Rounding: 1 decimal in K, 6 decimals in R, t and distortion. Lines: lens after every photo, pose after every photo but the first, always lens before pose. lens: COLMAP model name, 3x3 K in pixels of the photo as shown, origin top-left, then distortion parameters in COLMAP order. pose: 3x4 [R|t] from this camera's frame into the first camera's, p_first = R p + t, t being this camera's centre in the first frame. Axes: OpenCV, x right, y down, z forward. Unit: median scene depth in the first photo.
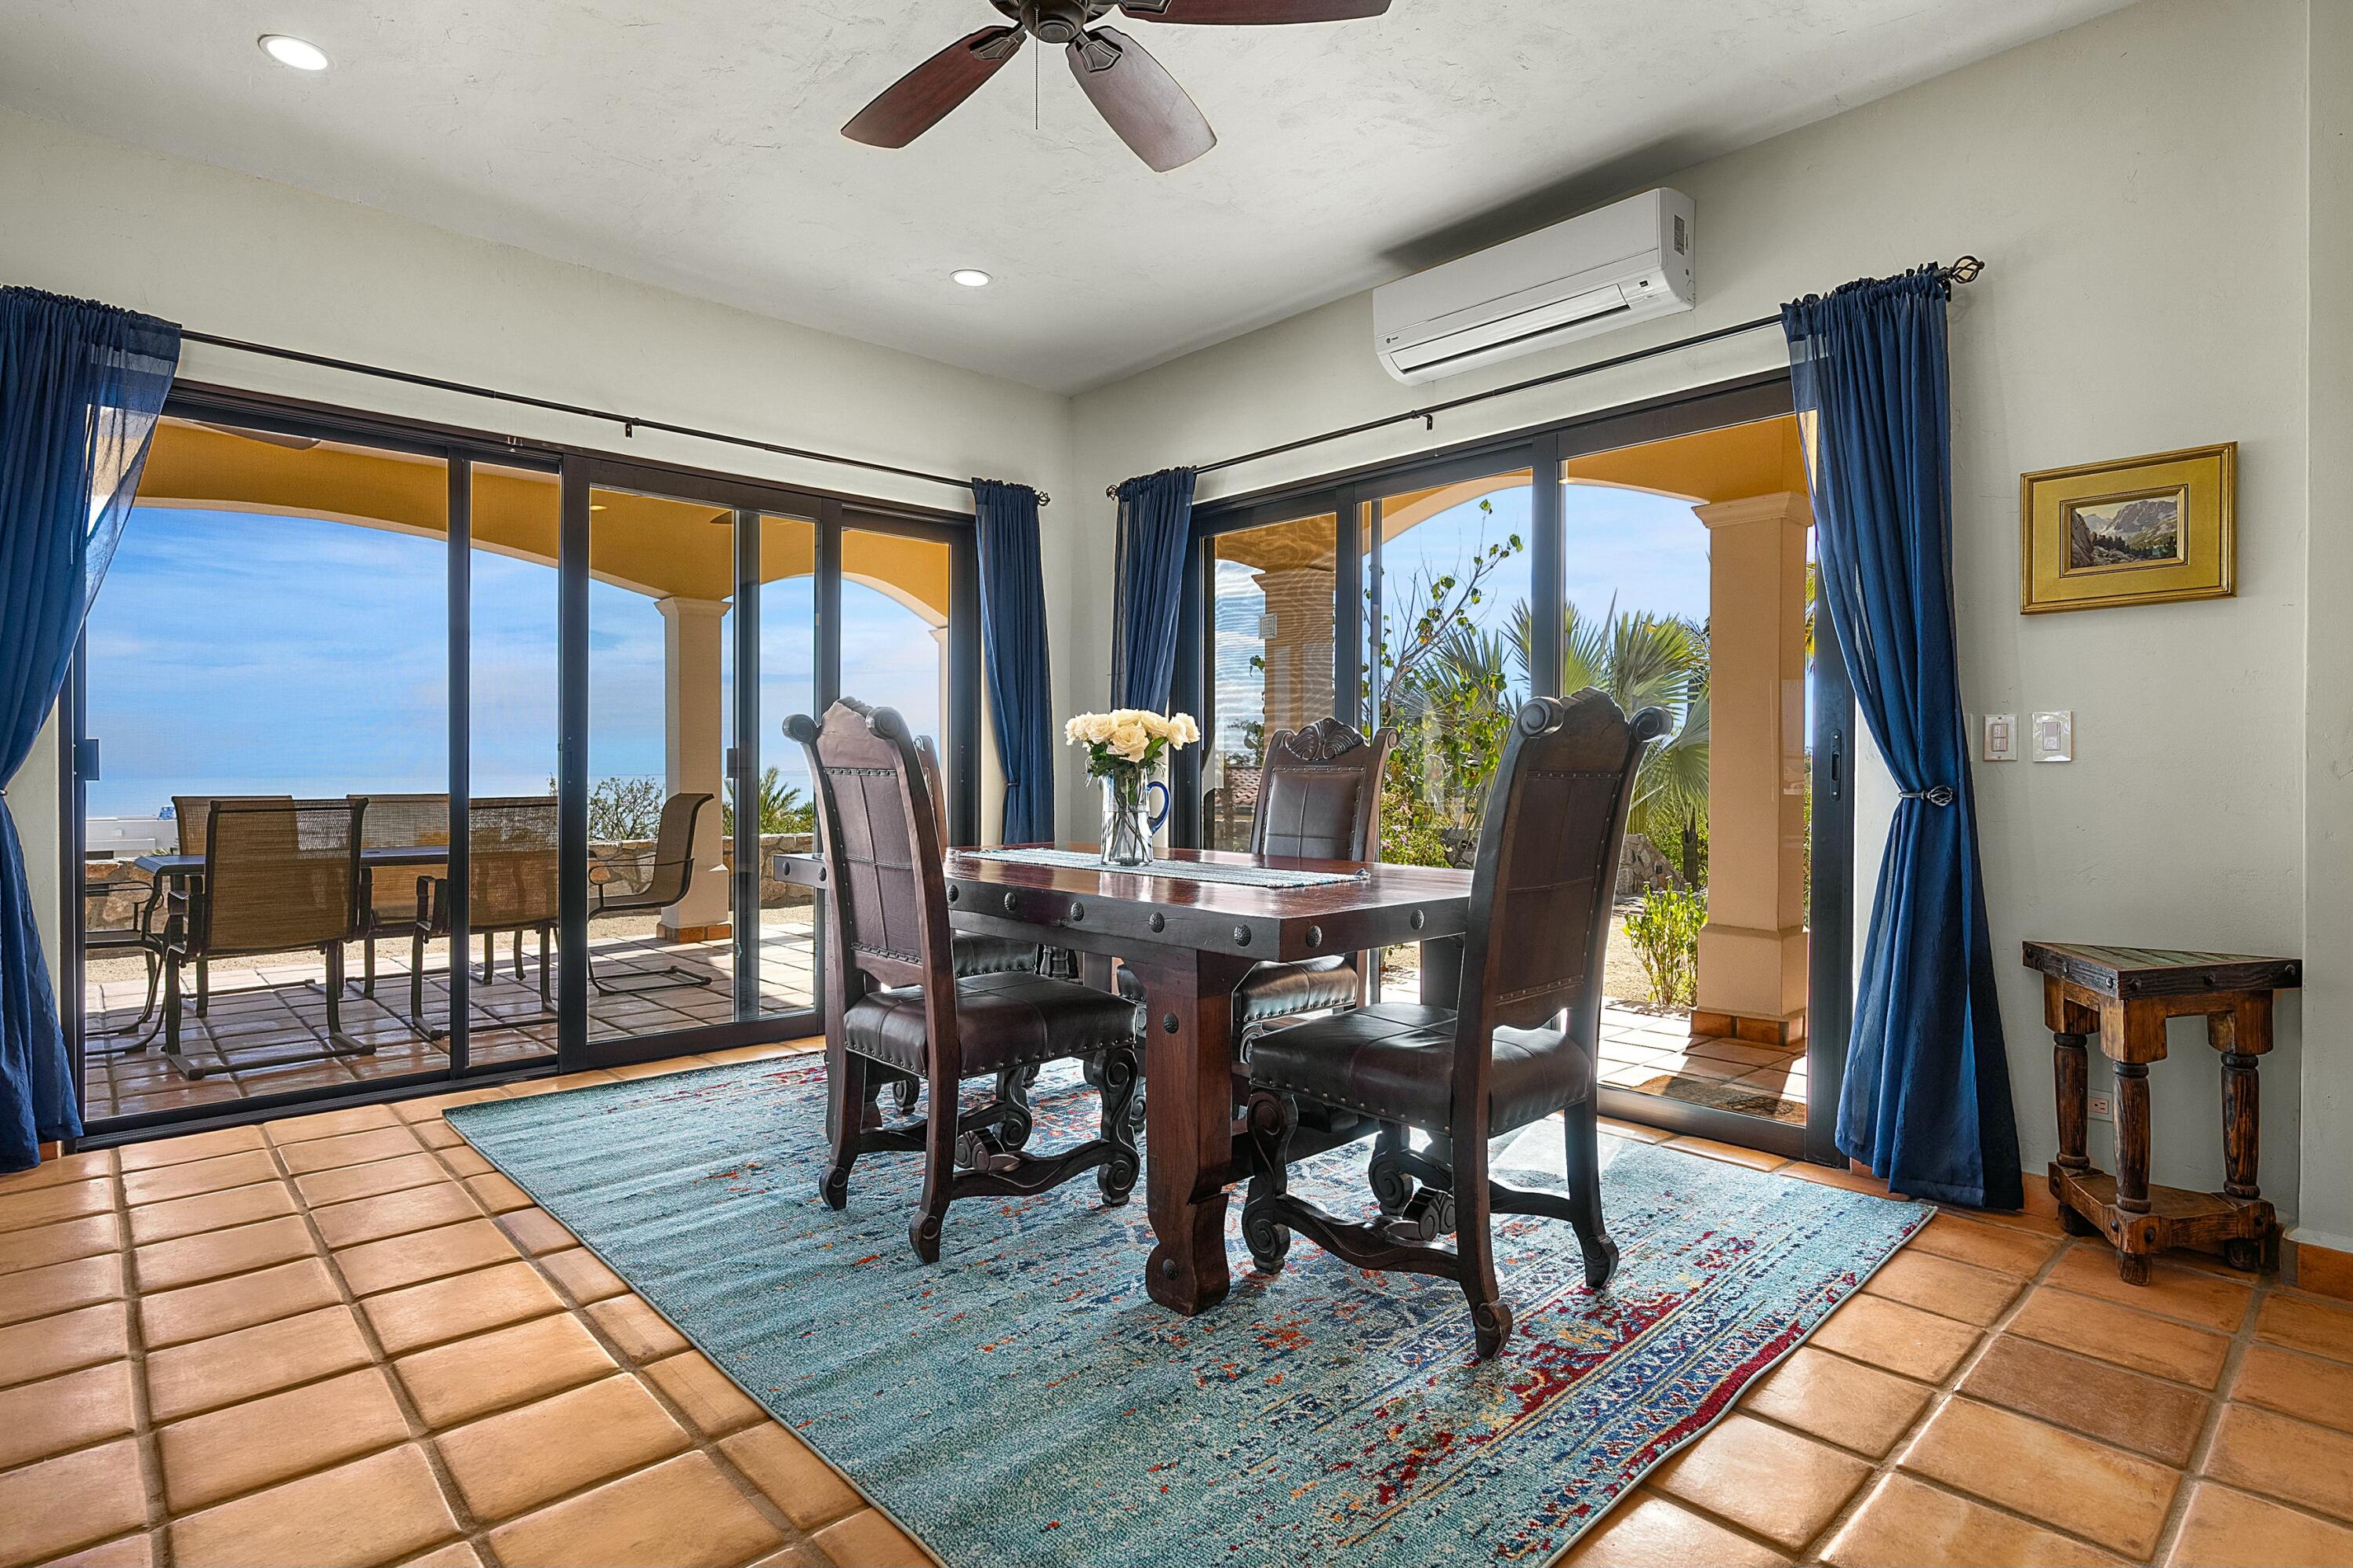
lens RADIAL K [[1192.1, 0, 1168.5], [0, 1192.1, 774.6], [0, 0, 1]] dist [0.000684, -0.000402]
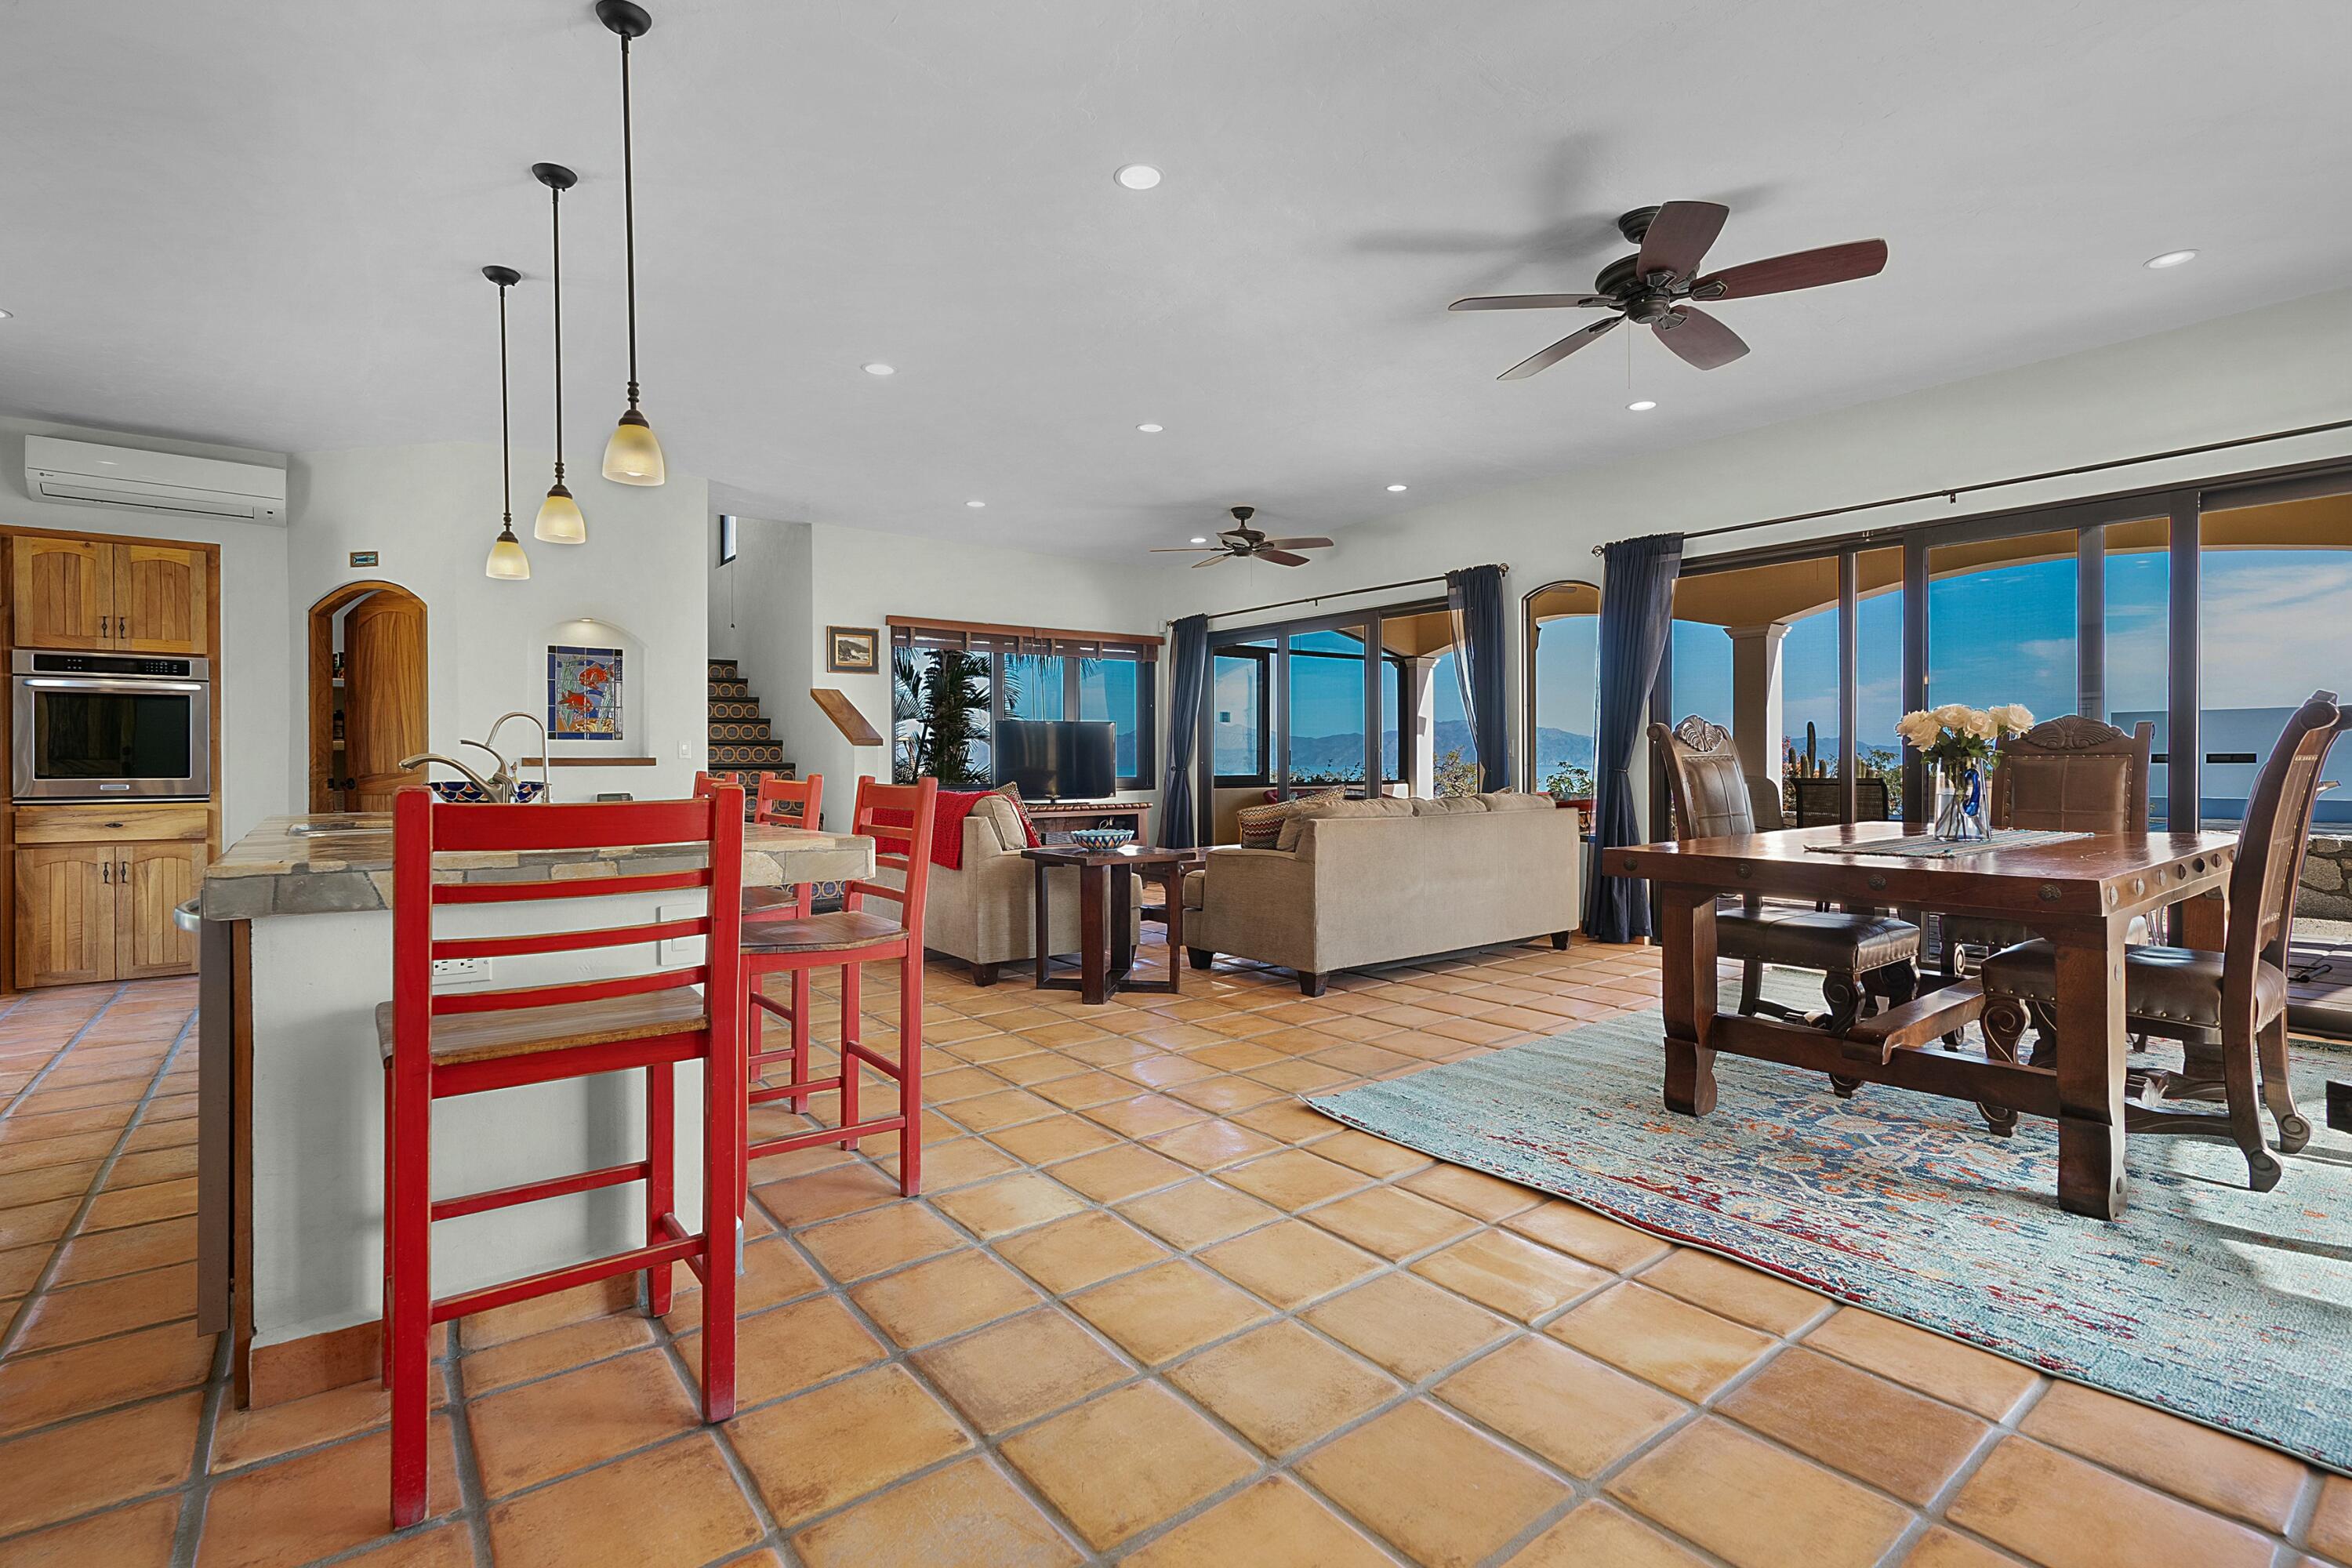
lens RADIAL K [[1083.5, 0, 1166.9], [0, 1083.5, 768.6], [0, 0, 1]] dist [-0.002839, -0.000476]
pose [[-0.098455, 0.004932, -0.995129, 1.037839], [0.001028, 0.999988, 0.004854, 0.000237], [0.995141, -0.000545, -0.098459, 0.339175]]
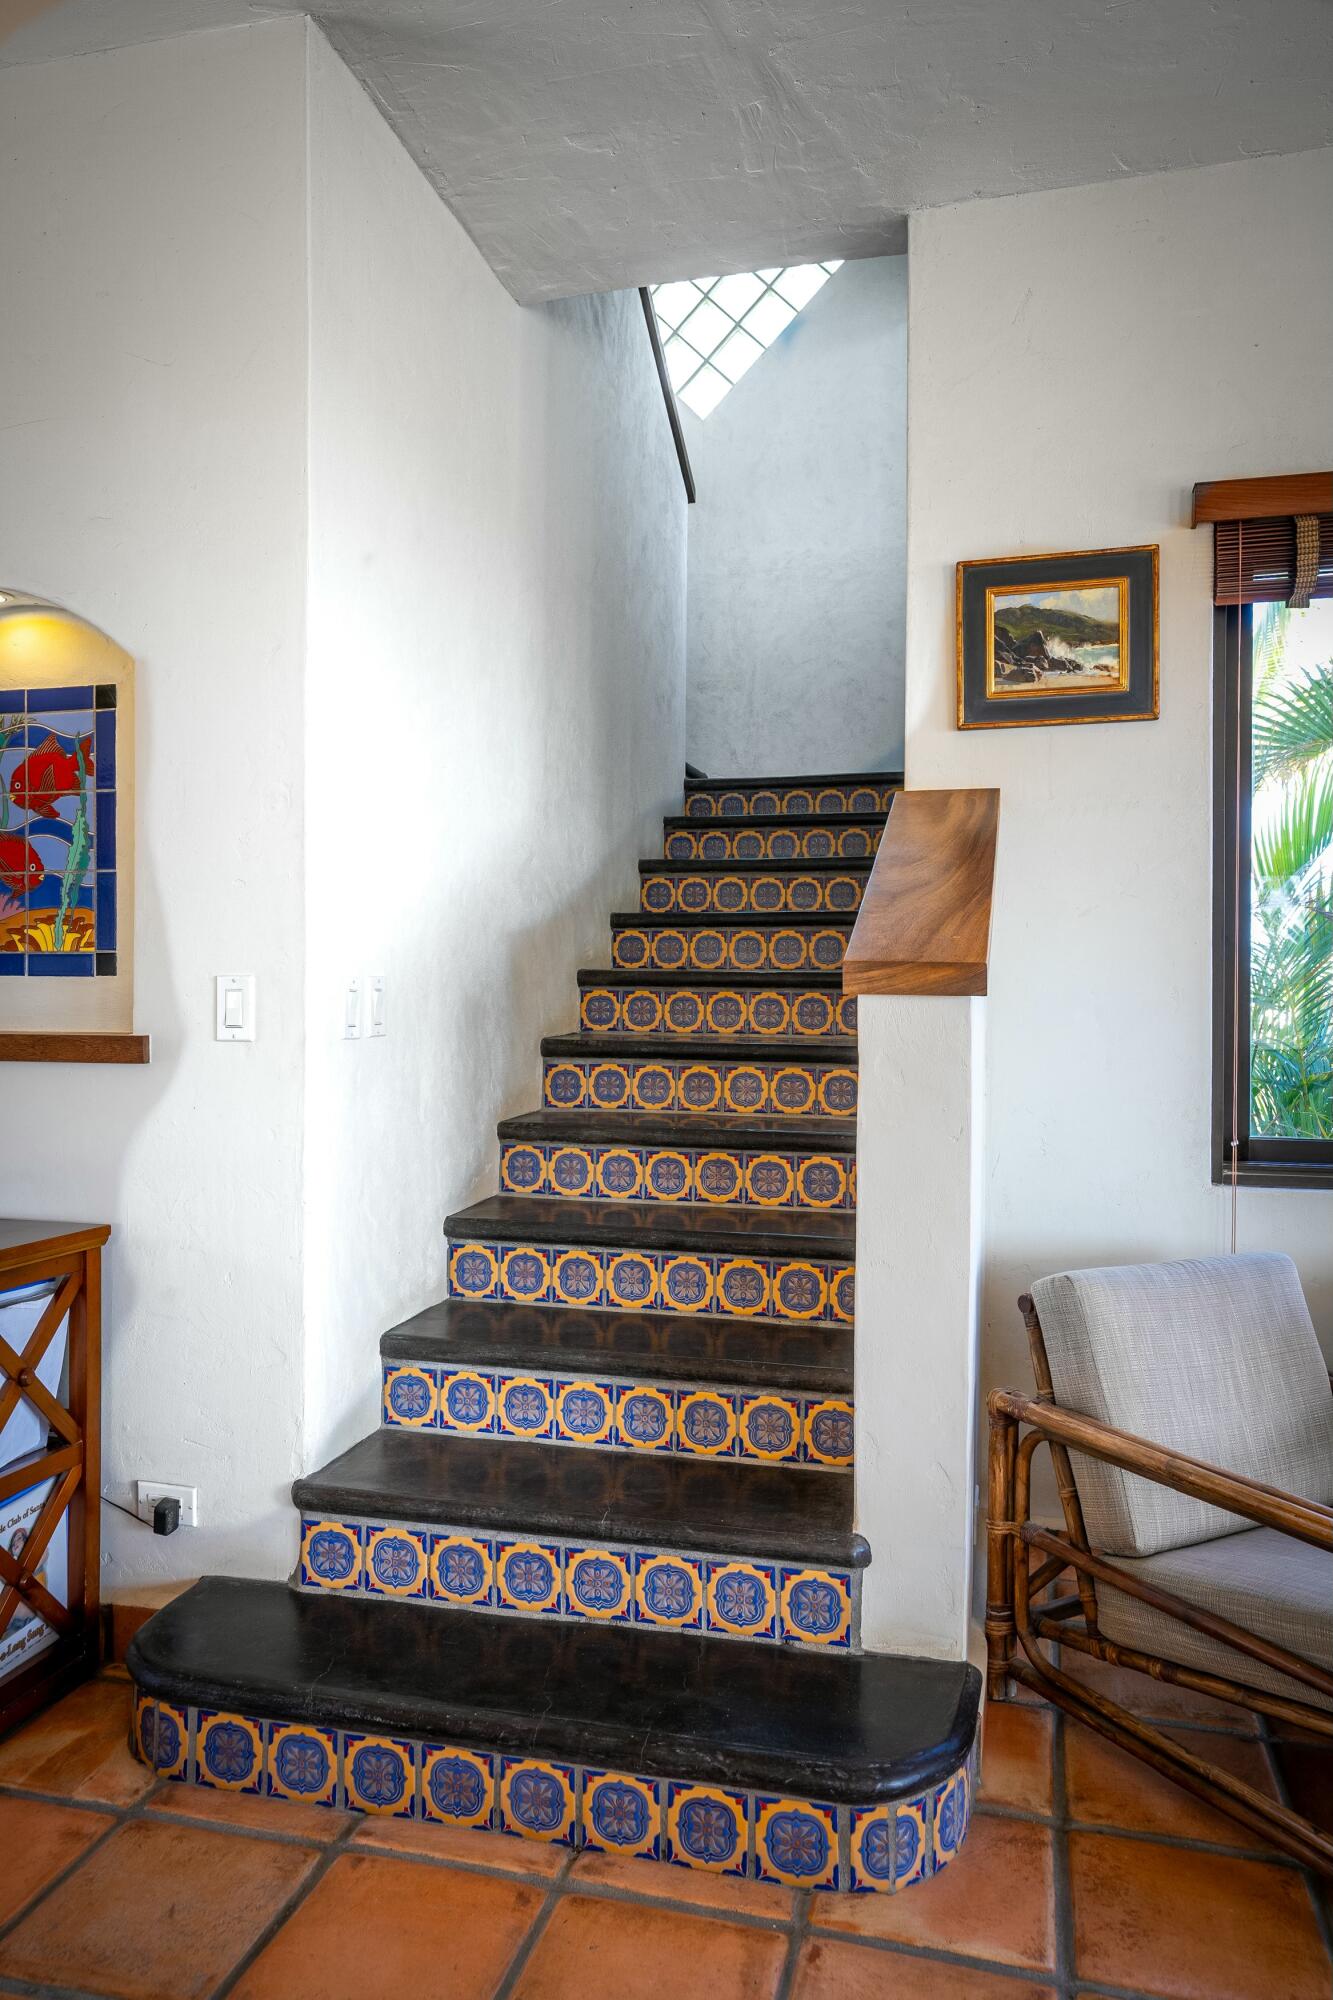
lens RADIAL K [[1341.5, 0, 670.7], [0, 1341.5, 1011.0], [0, 0, 1]] dist [-0.002320, 0.000533]
pose [[-0.847597, -0.001658, -0.530638, -0.702339], [-0.009579, 0.999880, 0.012176, -0.035977], [0.530554, 0.015403, -0.847511, -0.033102]]
